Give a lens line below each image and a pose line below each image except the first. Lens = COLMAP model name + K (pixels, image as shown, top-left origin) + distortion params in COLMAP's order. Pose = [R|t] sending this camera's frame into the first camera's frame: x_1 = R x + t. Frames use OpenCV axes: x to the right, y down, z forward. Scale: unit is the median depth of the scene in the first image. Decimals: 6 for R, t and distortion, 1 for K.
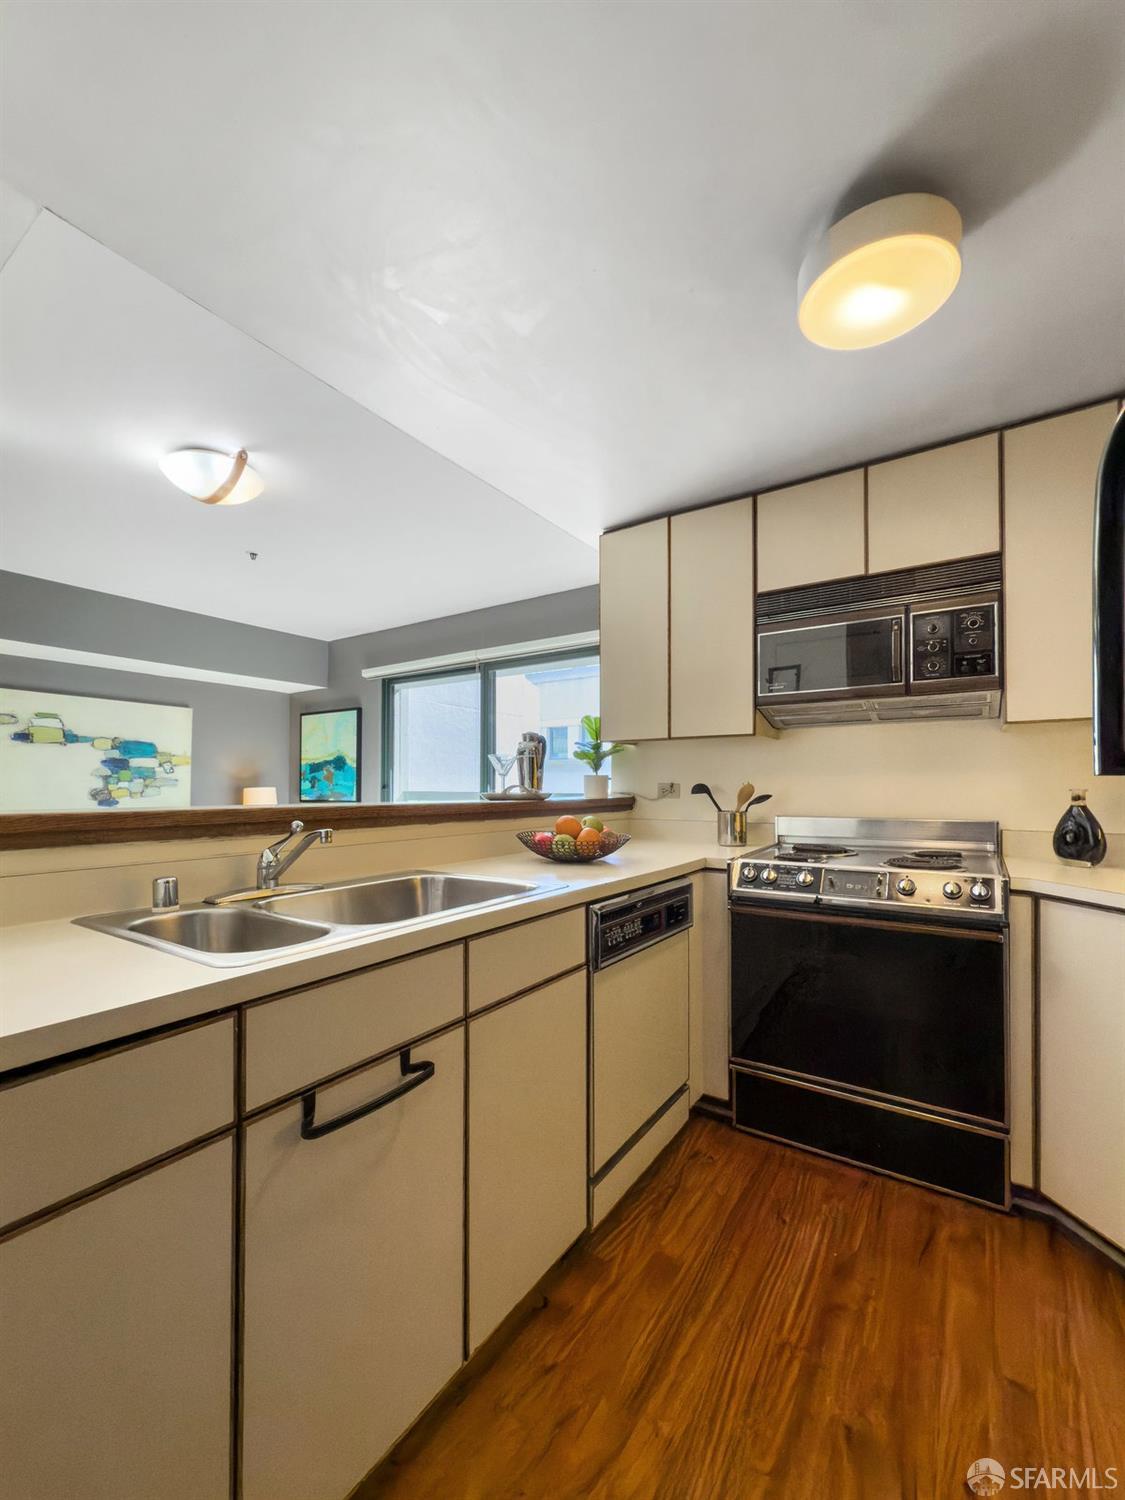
lens RADIAL K [[614.0, 0, 566.2], [0, 614.0, 772.6], [0, 0, 1]] dist [-0.002175, -0.000560]
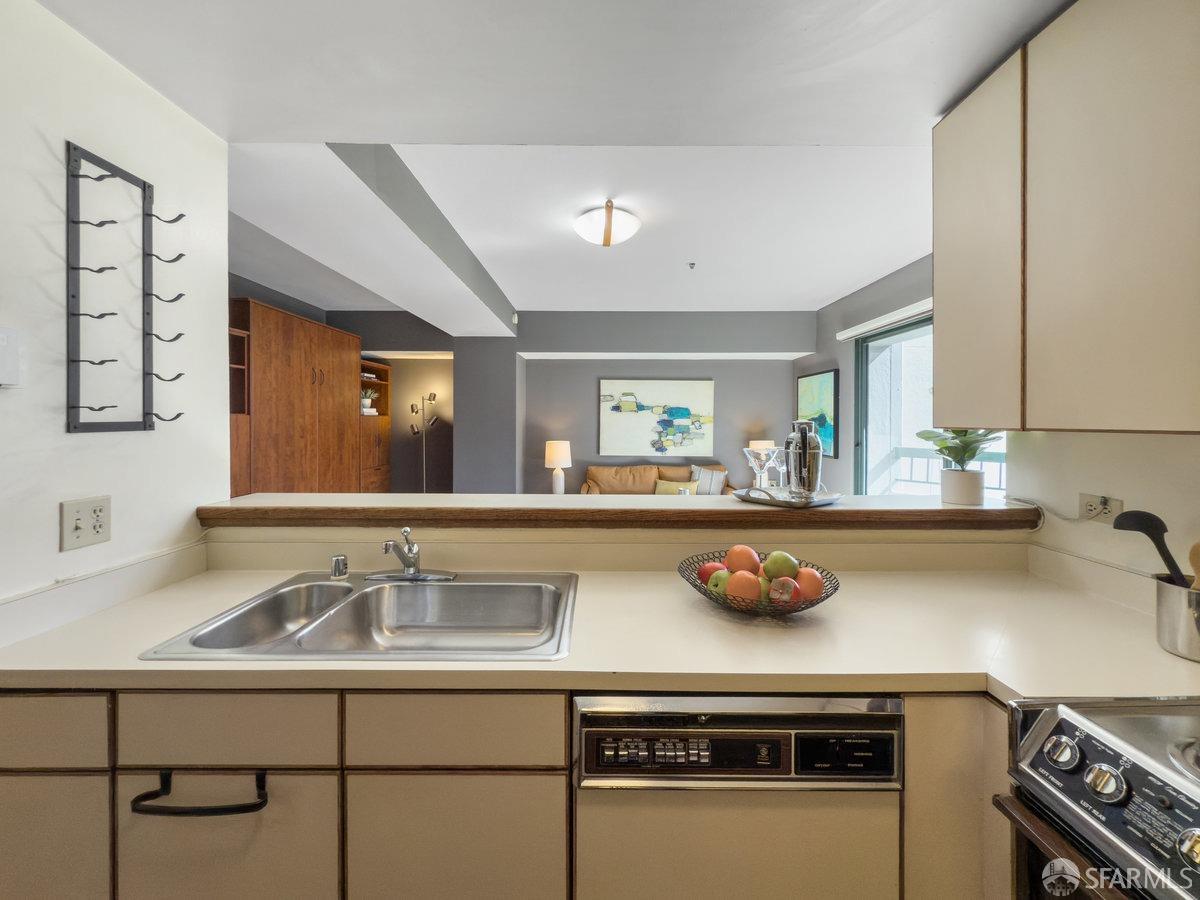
lens RADIAL K [[491.2, 0, 596.8], [0, 491.2, 420.0], [0, 0, 1]] dist [-0.002175, -0.000560]
pose [[0.555225, -0.001806, -0.831698, 0.334292], [0.018736, 0.999771, 0.010337, -0.078149], [0.831489, -0.021321, 0.555132, 0.413742]]
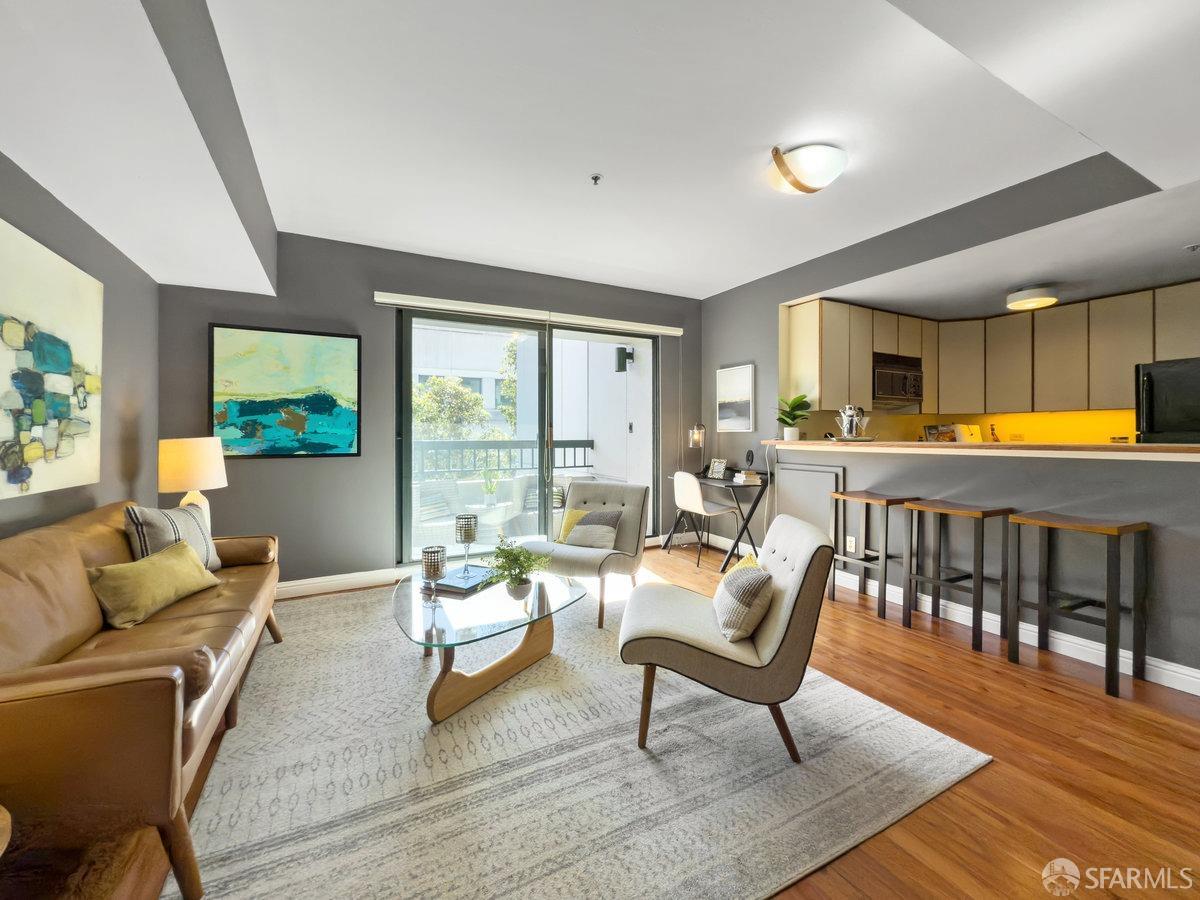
lens RADIAL K [[491.2, 0, 603.9], [0, 491.2, 434.0], [0, 0, 1]] dist [-0.002175, -0.000560]
pose [[0.465310, -0.000578, 0.885148, -1.747085], [-0.018024, 0.999786, 0.010128, 0.021443], [-0.884964, -0.020667, 0.465200, 0.982591]]
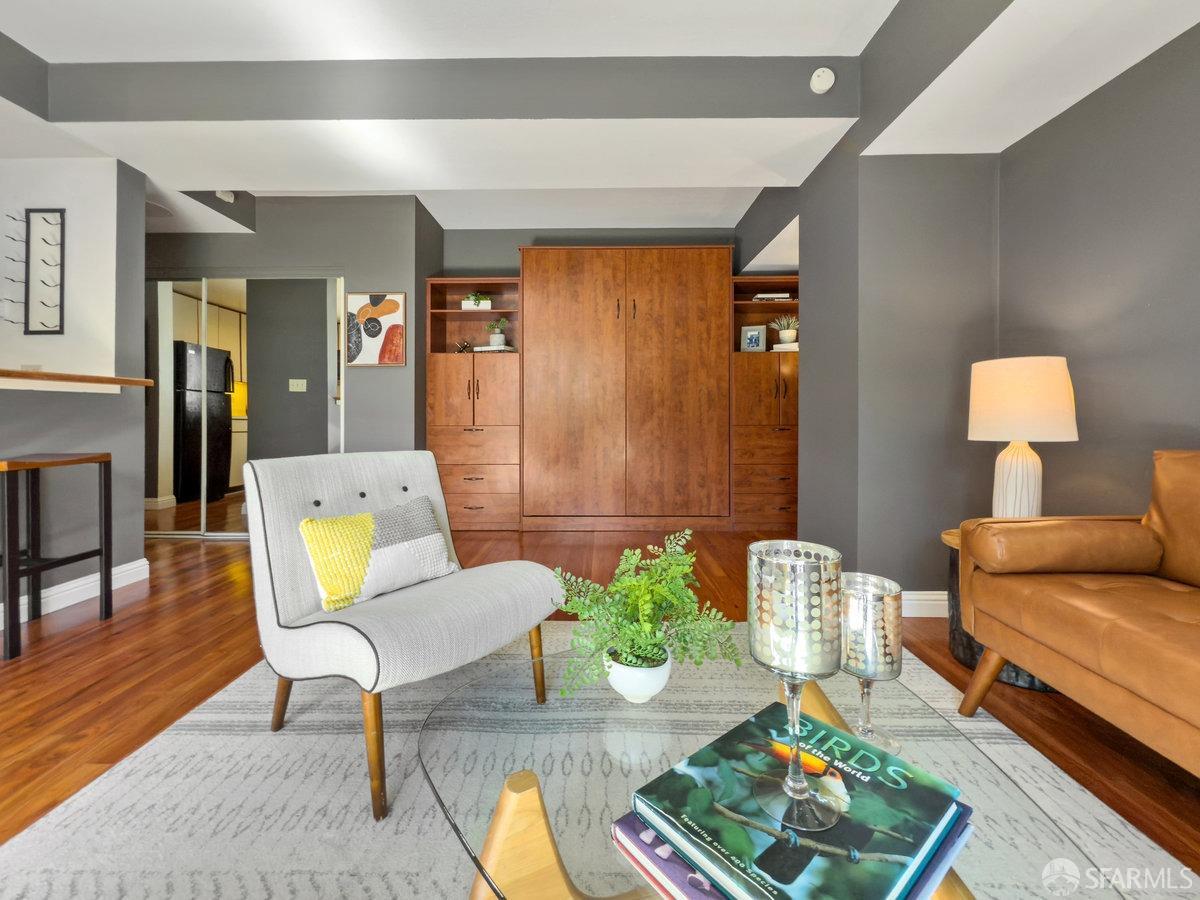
lens RADIAL K [[491.2, 0, 593.4], [0, 491.2, 416.6], [0, 0, 1]] dist [-0.002175, -0.000560]
pose [[-0.835281, -0.000569, -0.549822, -0.780420], [0.009232, 0.999844, -0.015059, 0.136200], [0.549745, -0.017655, -0.835146, 1.836013]]
